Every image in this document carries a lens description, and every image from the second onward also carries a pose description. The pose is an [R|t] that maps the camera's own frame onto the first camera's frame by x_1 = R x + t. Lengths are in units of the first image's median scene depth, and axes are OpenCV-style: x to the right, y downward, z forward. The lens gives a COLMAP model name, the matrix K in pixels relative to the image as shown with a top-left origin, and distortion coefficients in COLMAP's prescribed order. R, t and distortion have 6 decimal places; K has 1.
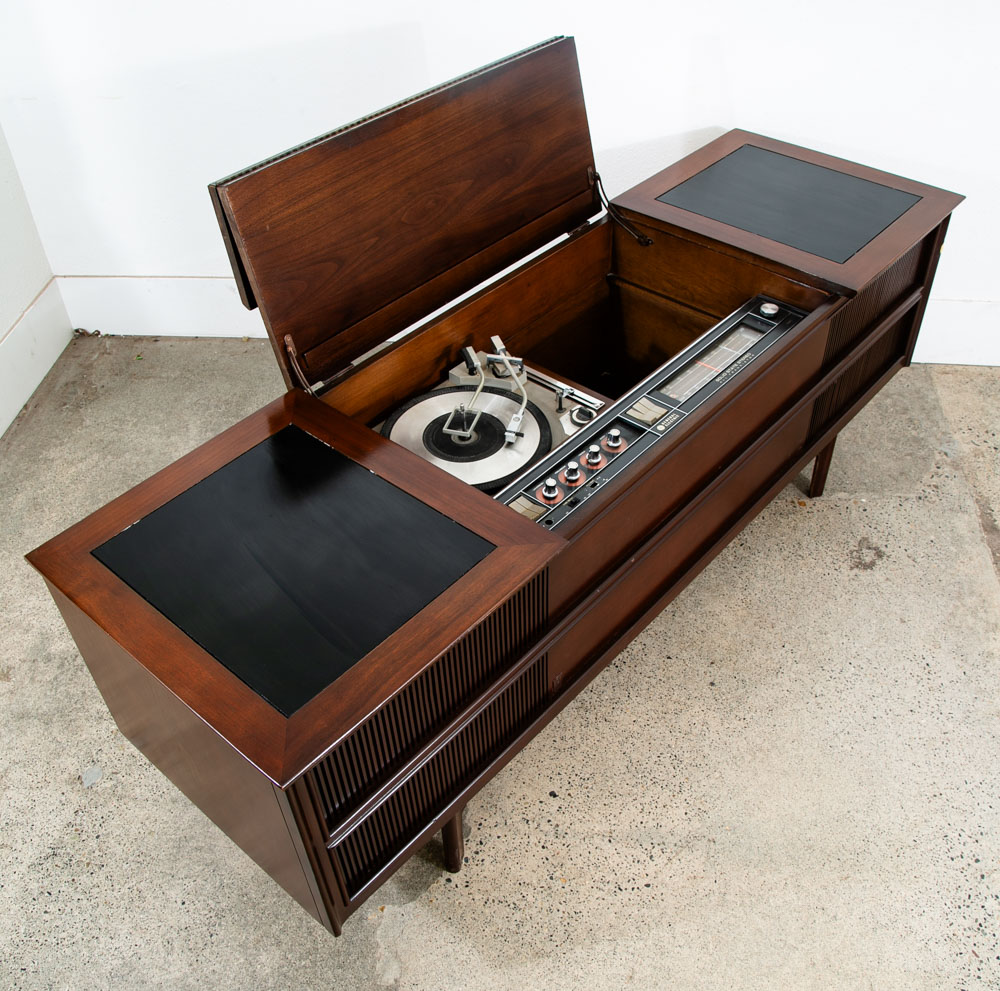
lens RADIAL K [[1036.6, 0, 482.6], [0, 1036.6, 528.8], [0, 0, 1]] dist [-0.099695, 0.000000]
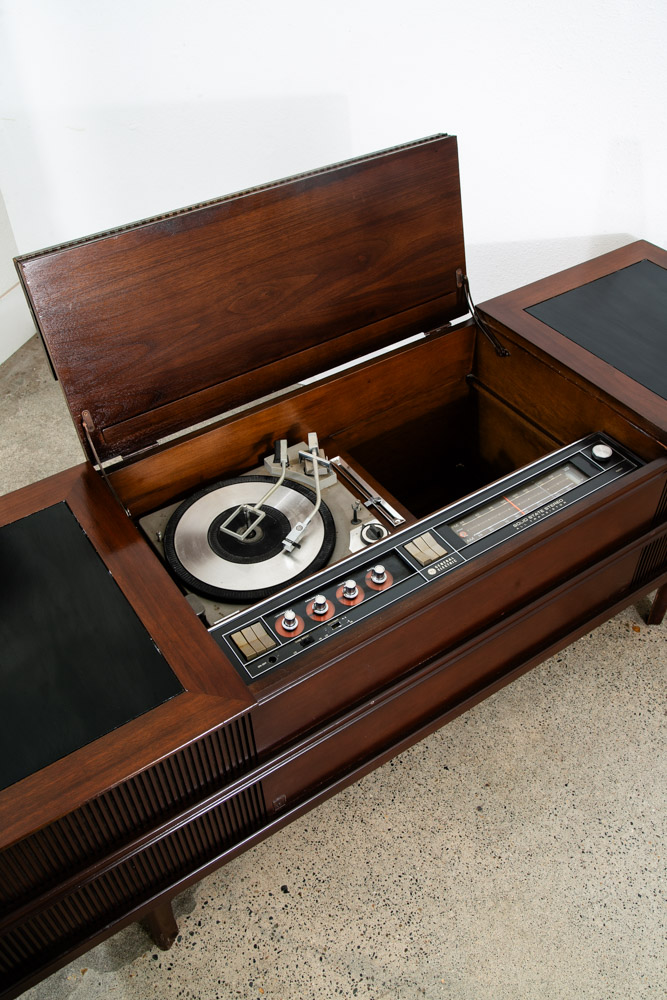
lens RADIAL K [[857.9, 0, 325.8], [0, 857.9, 493.3], [0, 0, 1]] dist [-0.047343, 0.072547]
pose [[0.967707, 0.185926, -0.170218, 0.176236], [-0.184385, 0.982537, 0.024962, -0.150877], [0.171887, 0.007229, 0.985090, 0.179810]]
